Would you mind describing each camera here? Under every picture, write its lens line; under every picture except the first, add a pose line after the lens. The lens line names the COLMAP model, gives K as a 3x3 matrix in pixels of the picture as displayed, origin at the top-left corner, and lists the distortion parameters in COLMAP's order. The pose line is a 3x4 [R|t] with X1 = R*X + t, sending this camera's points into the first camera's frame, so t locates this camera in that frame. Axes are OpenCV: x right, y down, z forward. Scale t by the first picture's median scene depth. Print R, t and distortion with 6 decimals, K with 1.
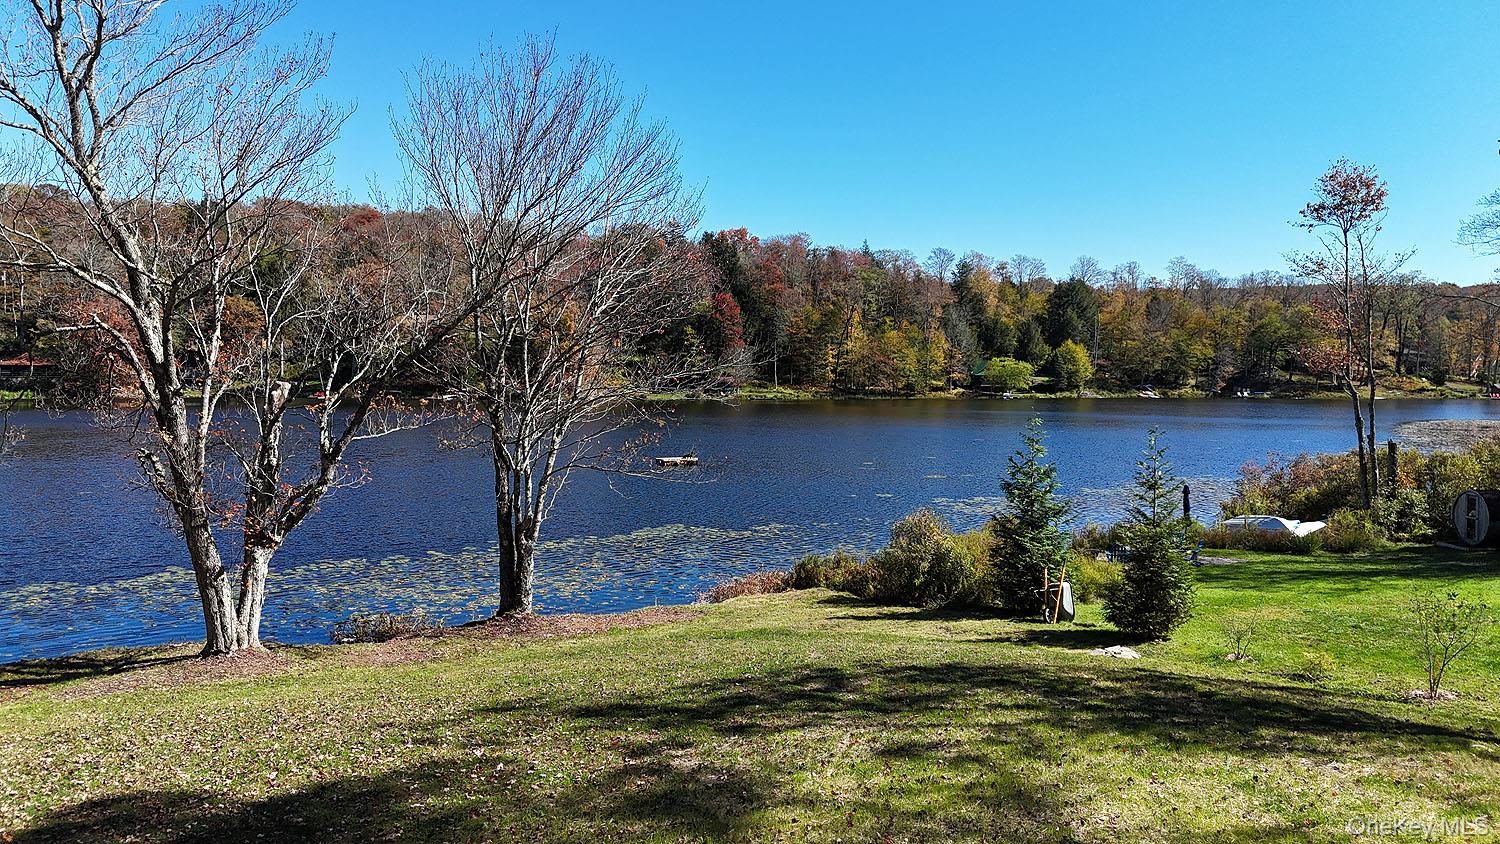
lens RADIAL K [[1092.7, 0, 749.2], [0, 1092.7, 421.2], [0, 0, 1]] dist [0.009908, 0.000881]
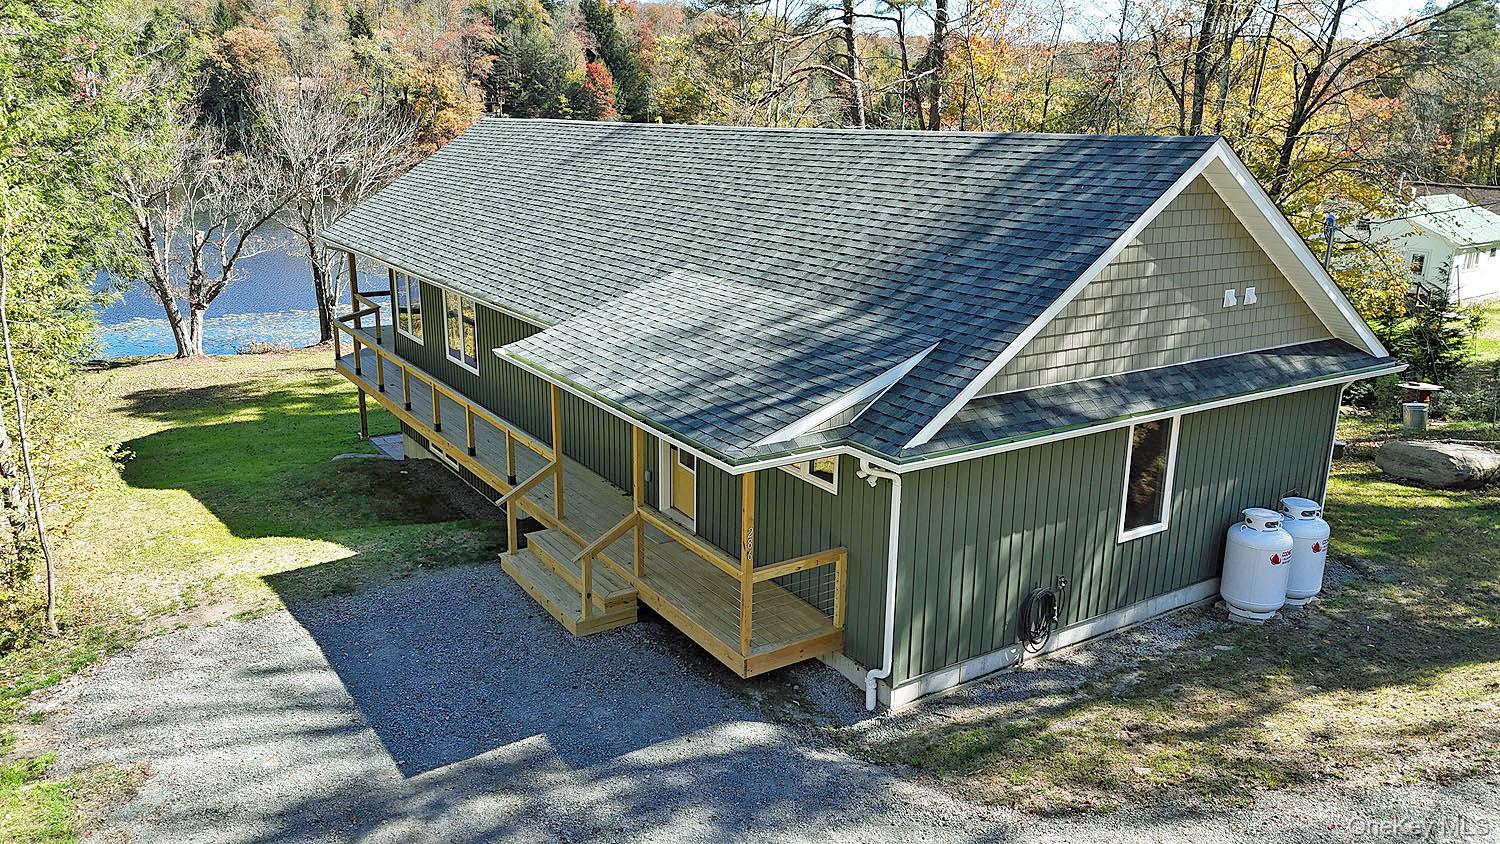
lens RADIAL K [[1089.6, 0, 750.1], [0, 1089.6, 424.6], [0, 0, 1]] dist [0.014434, 0.002726]
pose [[0.996903, -0.002385, 0.078600, 0.486371], [-0.015206, 0.974829, 0.222436, -0.165410], [-0.077152, -0.222942, 0.971774, -1.276223]]
